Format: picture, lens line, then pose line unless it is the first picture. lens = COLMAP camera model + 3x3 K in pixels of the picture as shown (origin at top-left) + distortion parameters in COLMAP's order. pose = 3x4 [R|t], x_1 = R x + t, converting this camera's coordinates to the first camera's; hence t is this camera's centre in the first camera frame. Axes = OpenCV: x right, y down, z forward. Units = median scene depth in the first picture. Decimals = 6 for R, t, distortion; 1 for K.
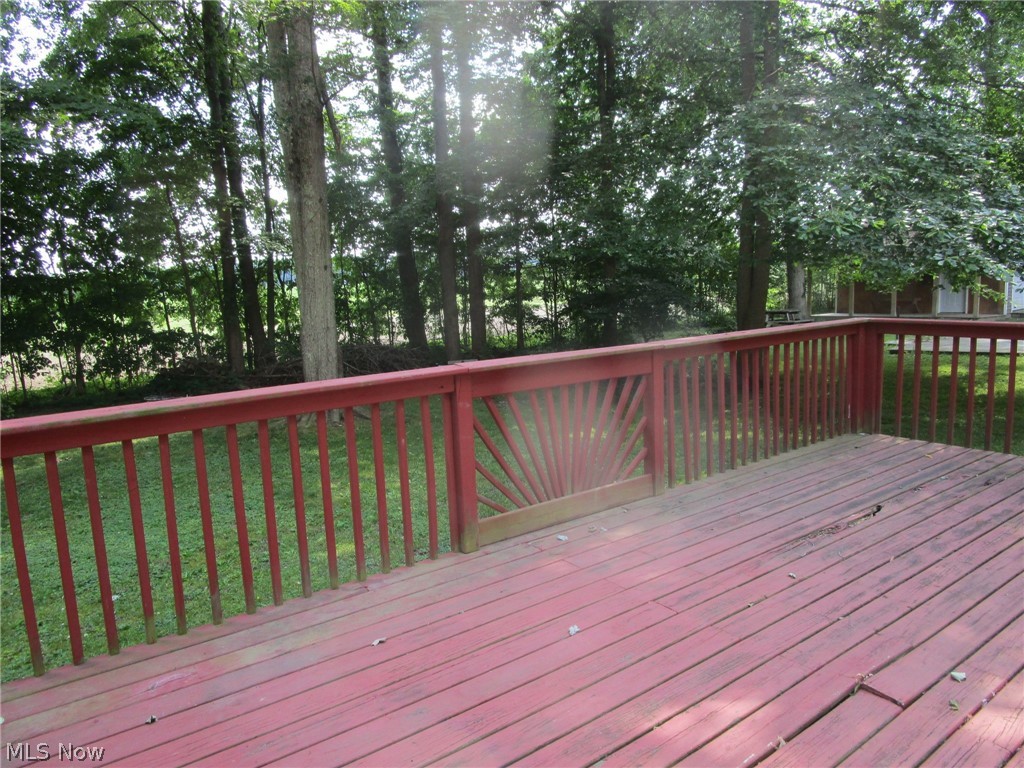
lens RADIAL K [[725.2, 0, 514.0], [0, 725.2, 384.8], [0, 0, 1]] dist [-0.029916, -0.001275]
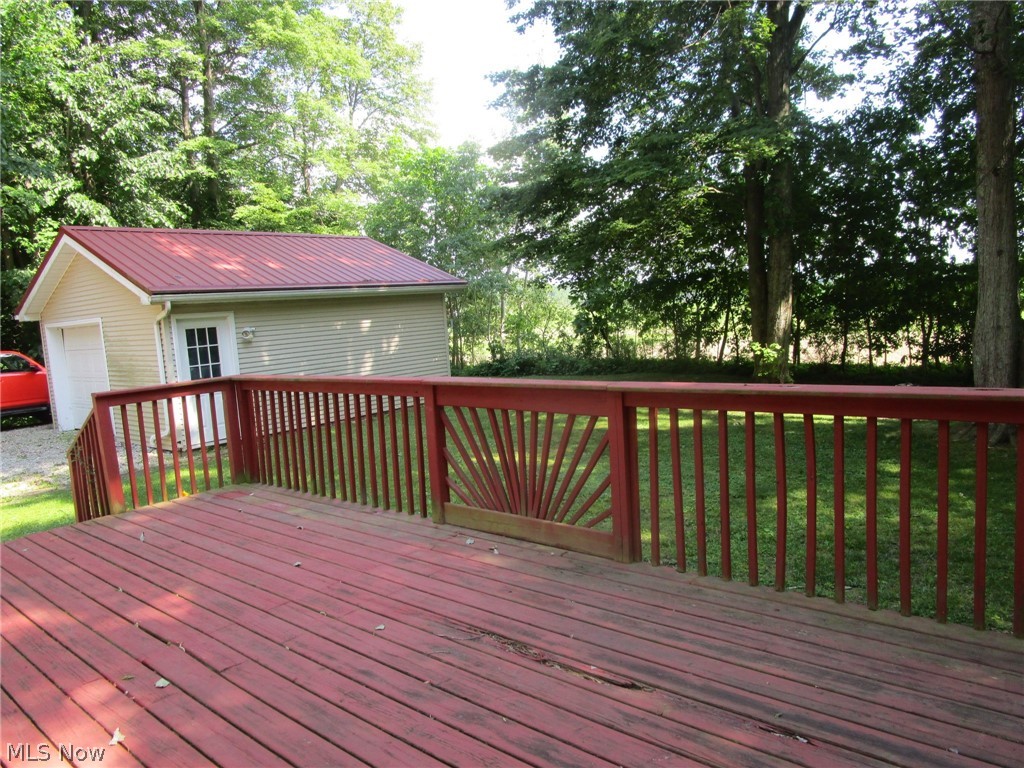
lens RADIAL K [[725.2, 0, 513.0], [0, 725.2, 385.6], [0, 0, 1]] dist [-0.029916, -0.001275]
pose [[0.213210, 0.130497, -0.968252, 1.135388], [-0.081446, 0.989964, 0.115489, -0.165651], [0.973606, 0.054237, 0.221699, 0.790725]]
